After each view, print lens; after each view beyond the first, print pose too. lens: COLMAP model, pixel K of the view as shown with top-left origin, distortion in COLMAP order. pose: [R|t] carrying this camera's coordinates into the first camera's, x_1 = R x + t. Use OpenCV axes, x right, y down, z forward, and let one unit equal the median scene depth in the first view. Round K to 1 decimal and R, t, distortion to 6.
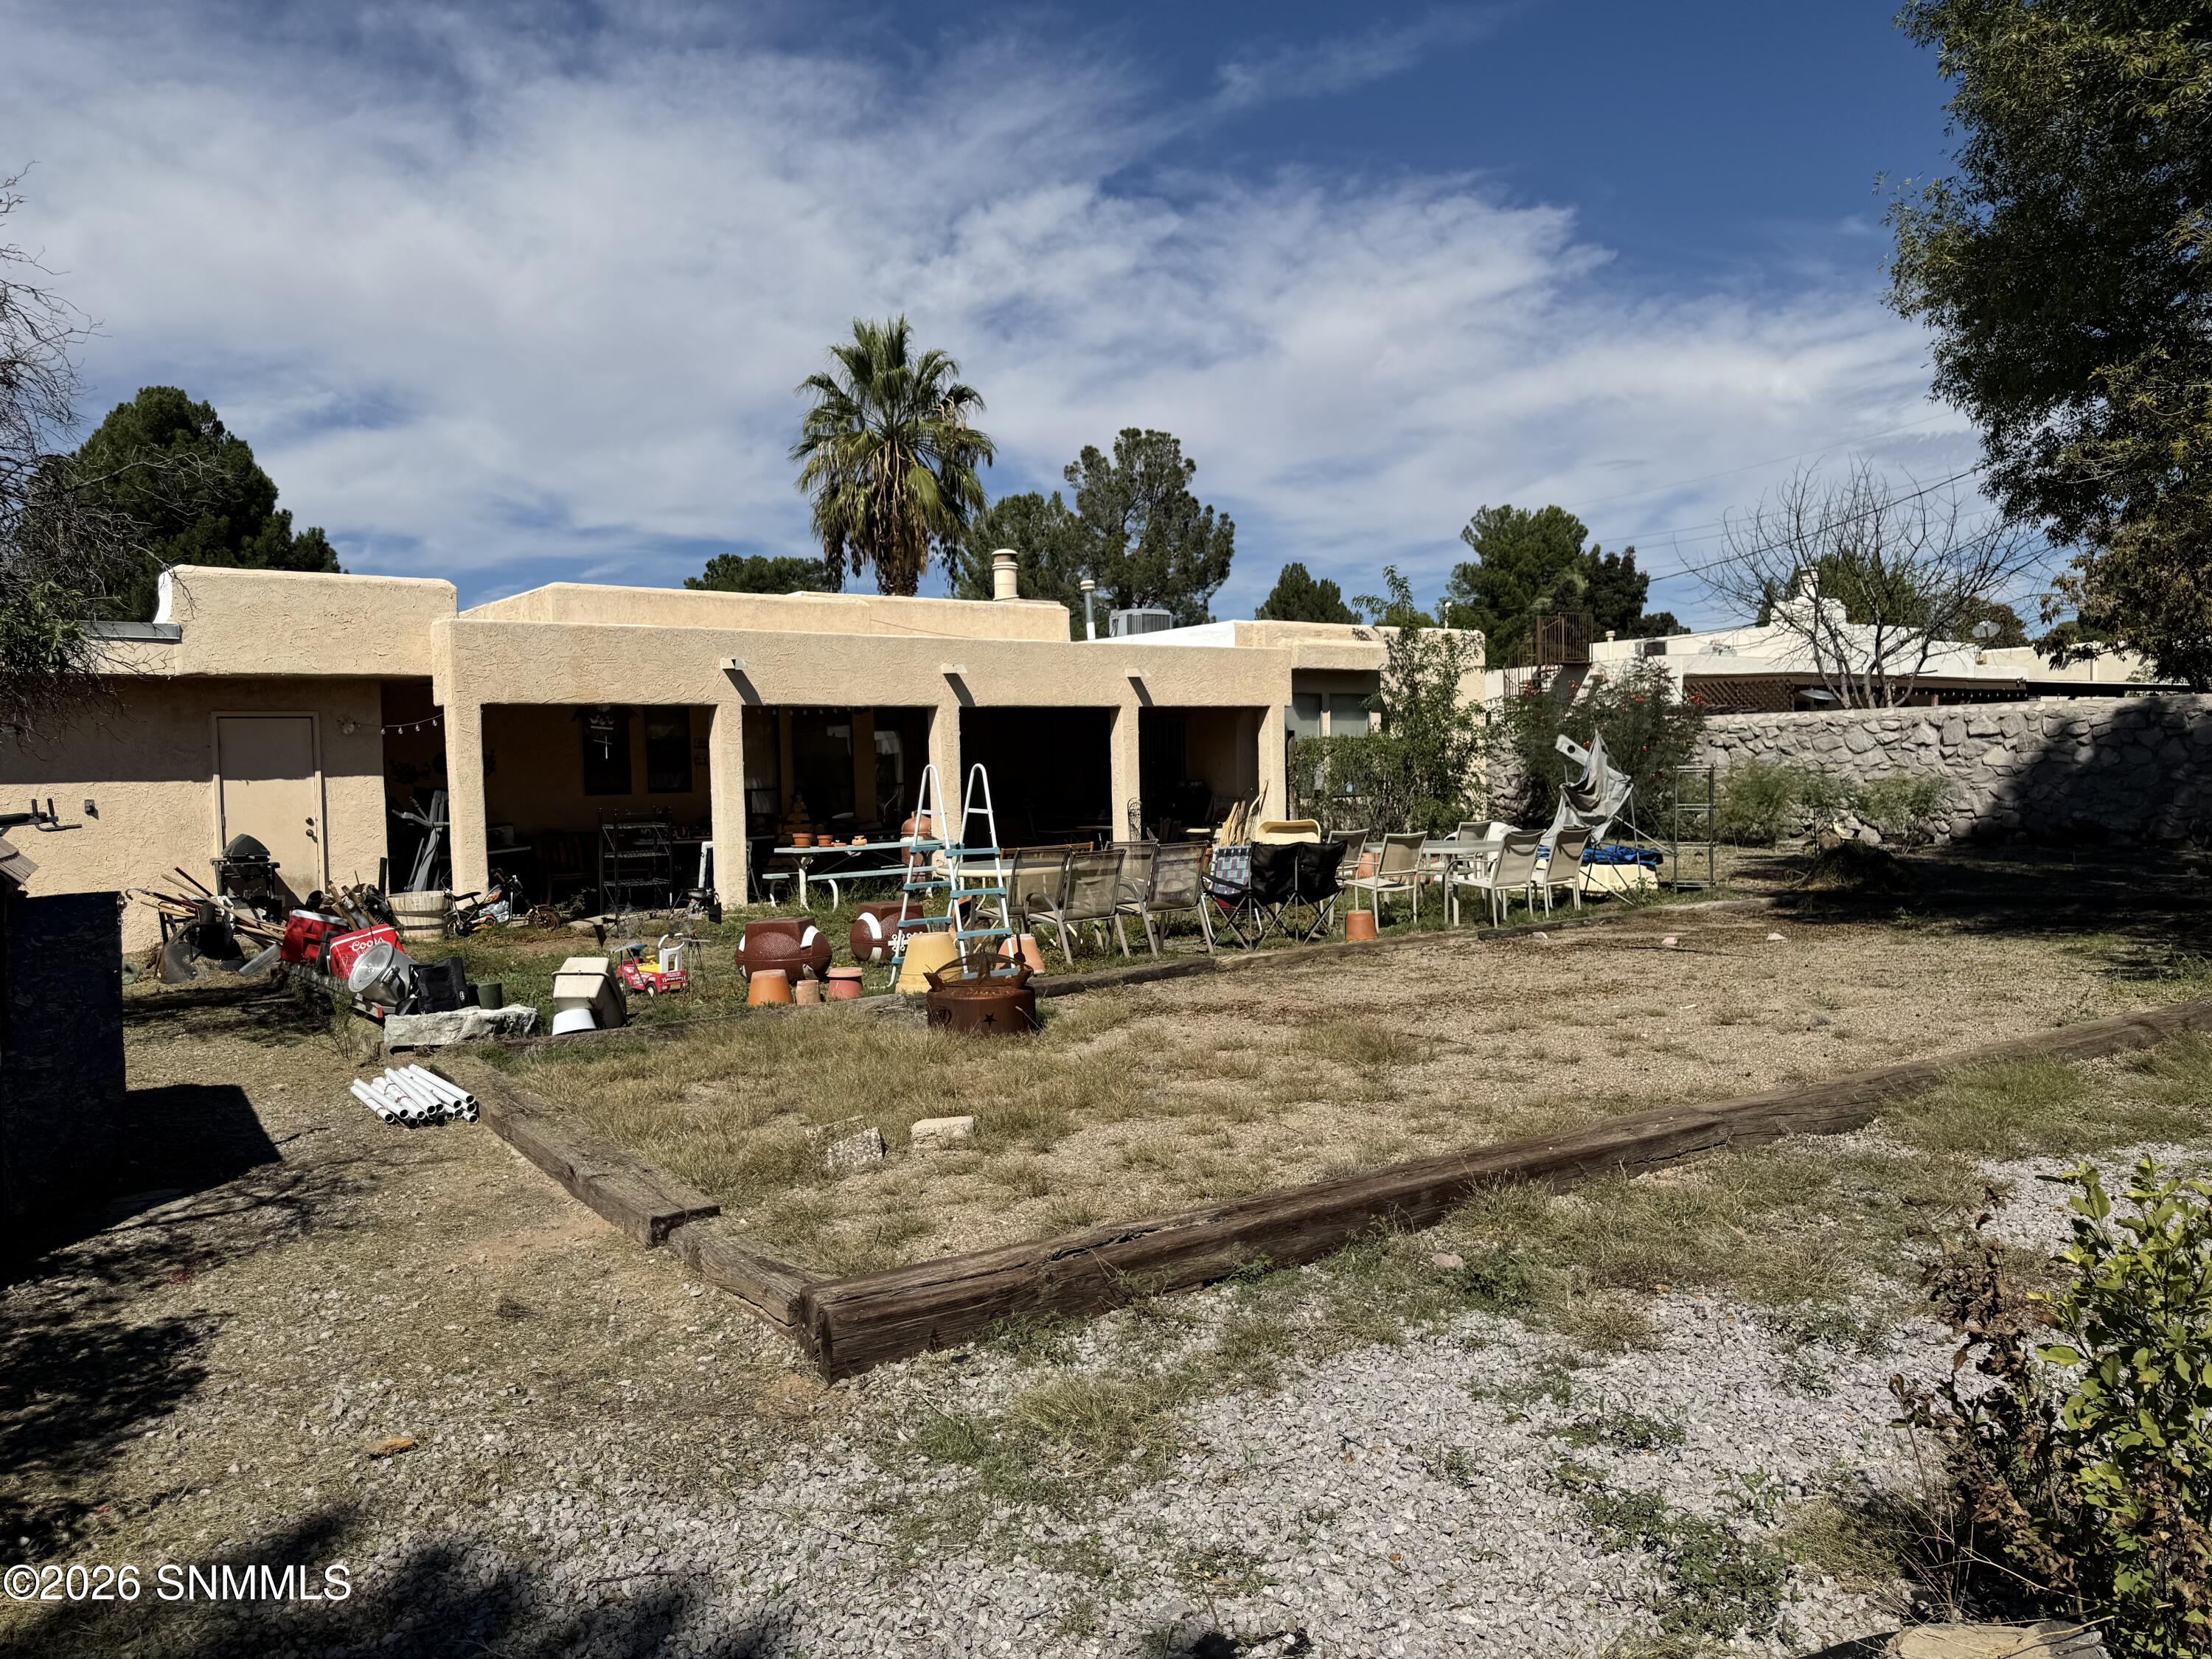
lens RADIAL K [[1706.1, 0, 1105.7], [0, 1706.1, 763.5], [0, 0, 1]] dist [-0.038588, 0.074401]
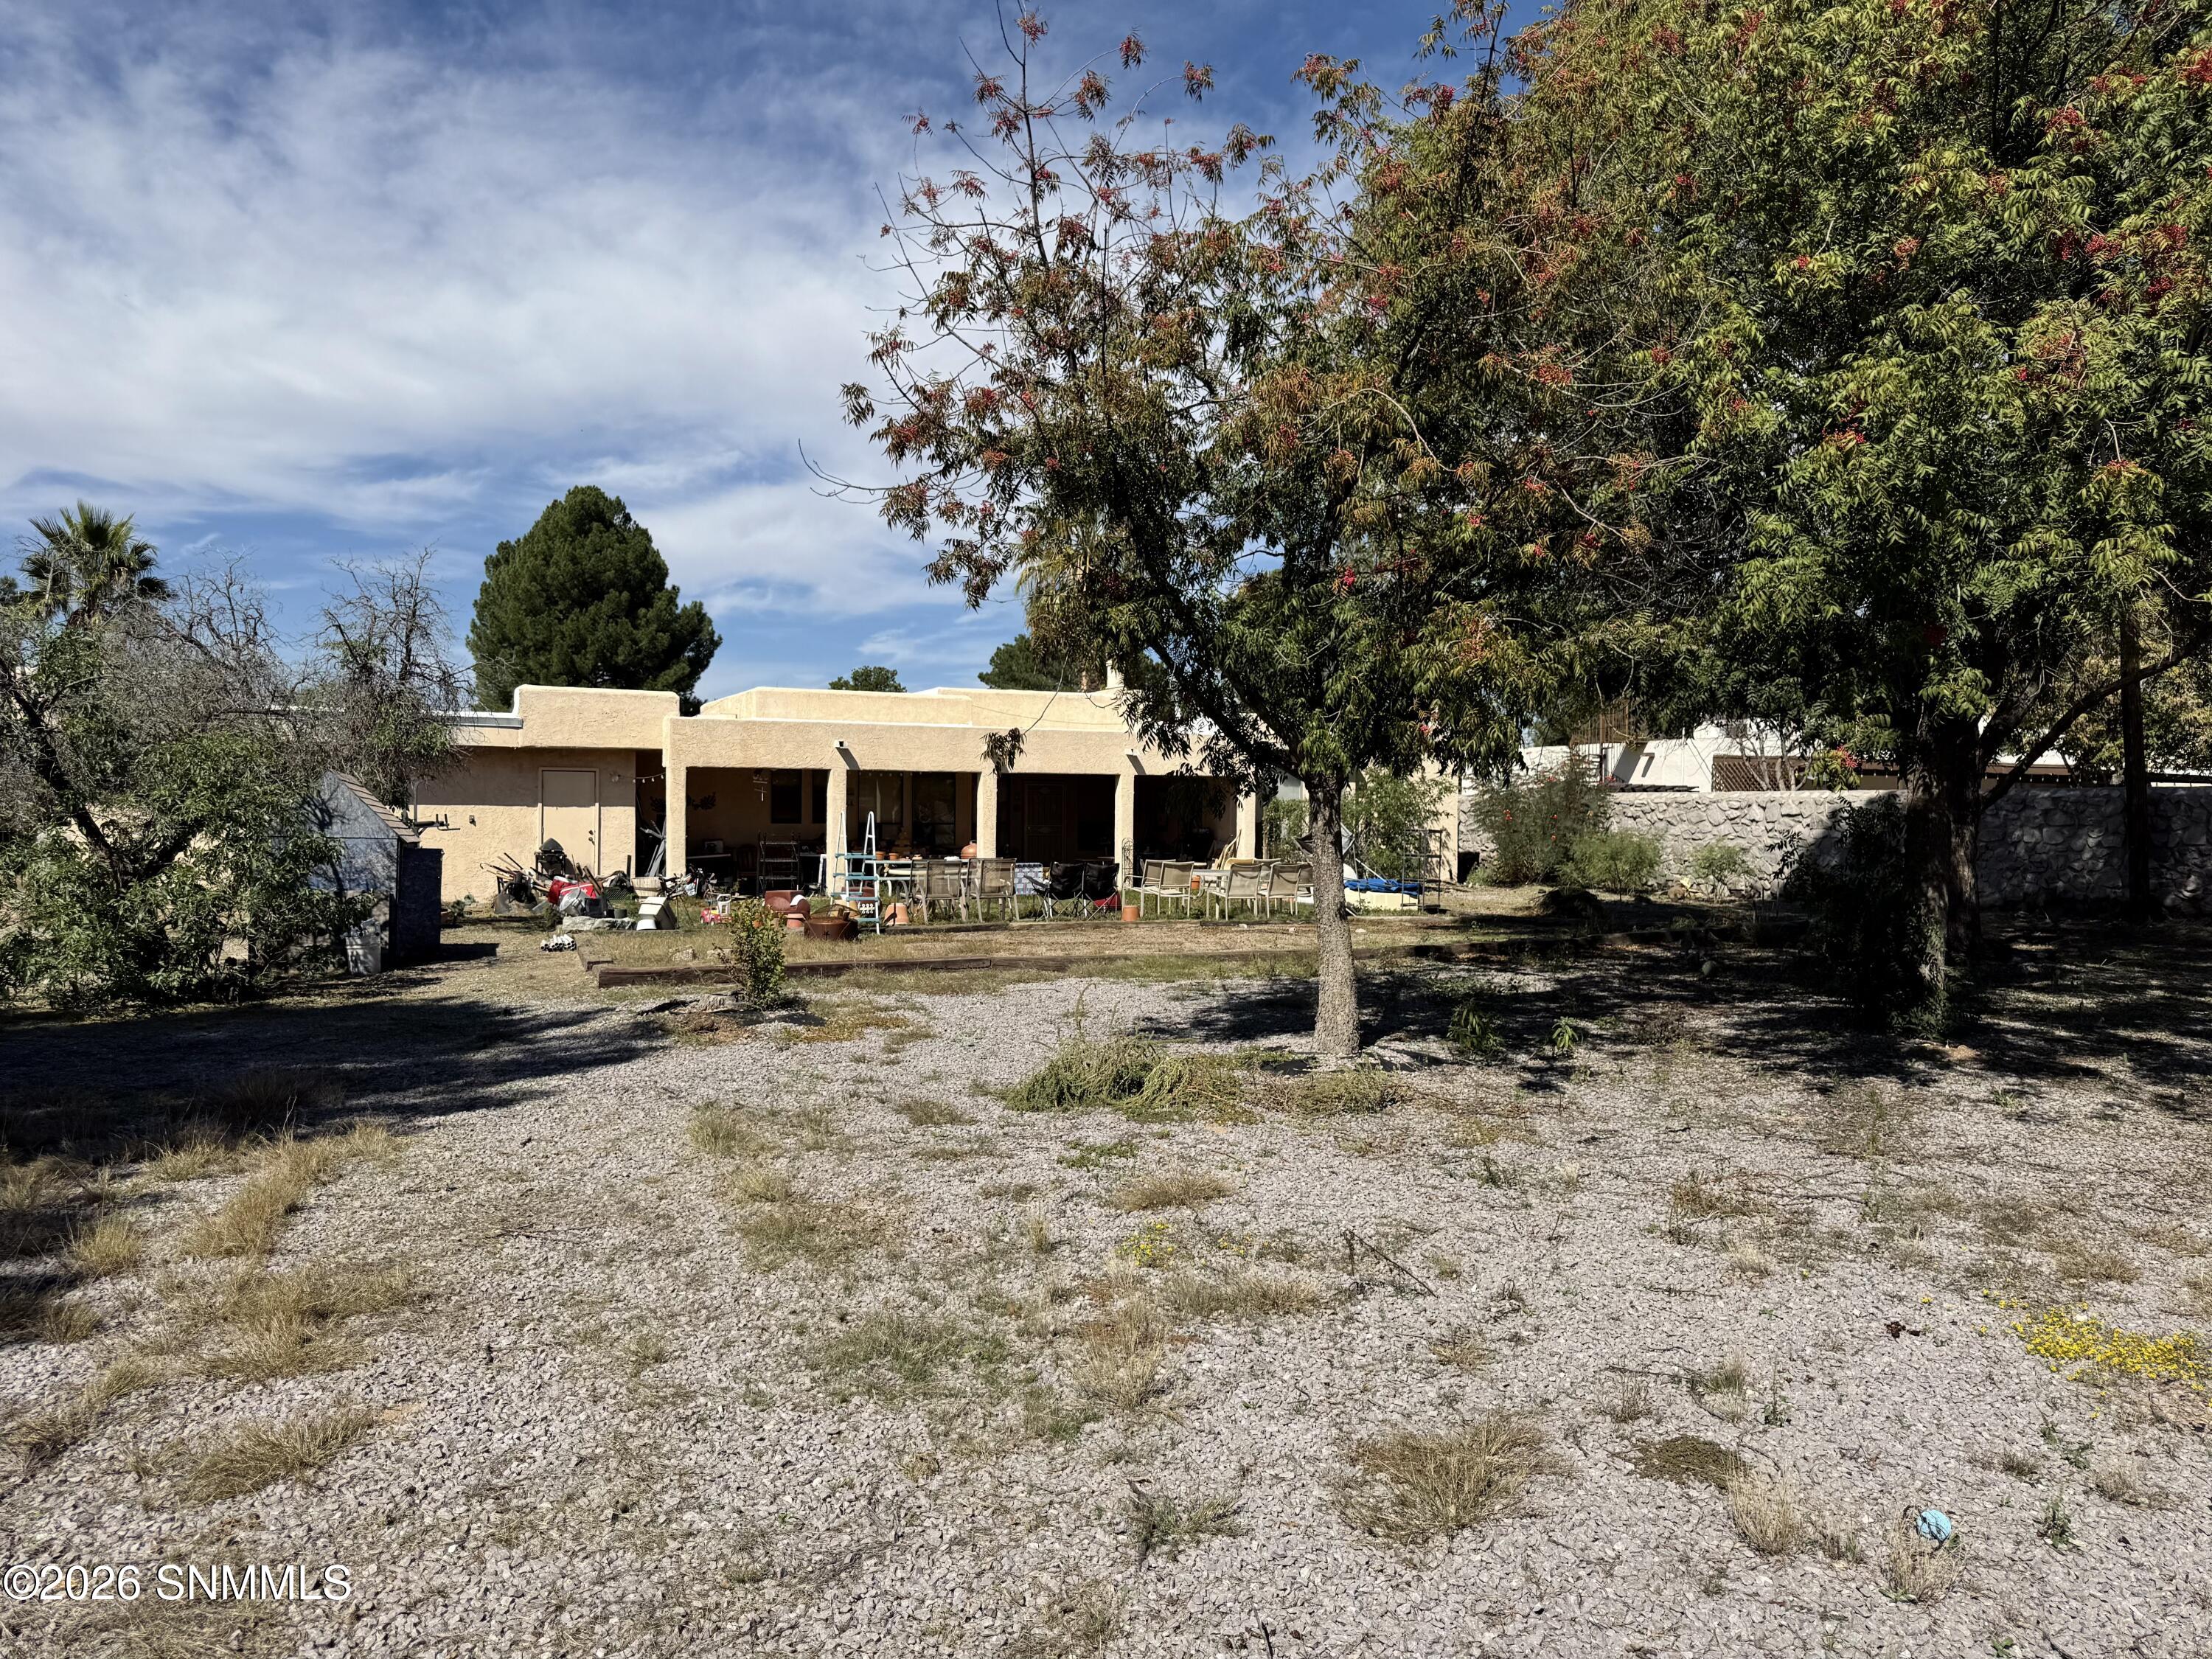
lens RADIAL K [[1681.9, 0, 1106.0], [0, 1681.9, 829.5], [0, 0, 1]] dist [0.060971, -0.001305]
pose [[0.976876, 0.036466, -0.210676, 0.367443], [-0.033386, 0.999278, 0.018161, -0.015506], [0.211186, -0.010707, 0.977387, -0.511611]]
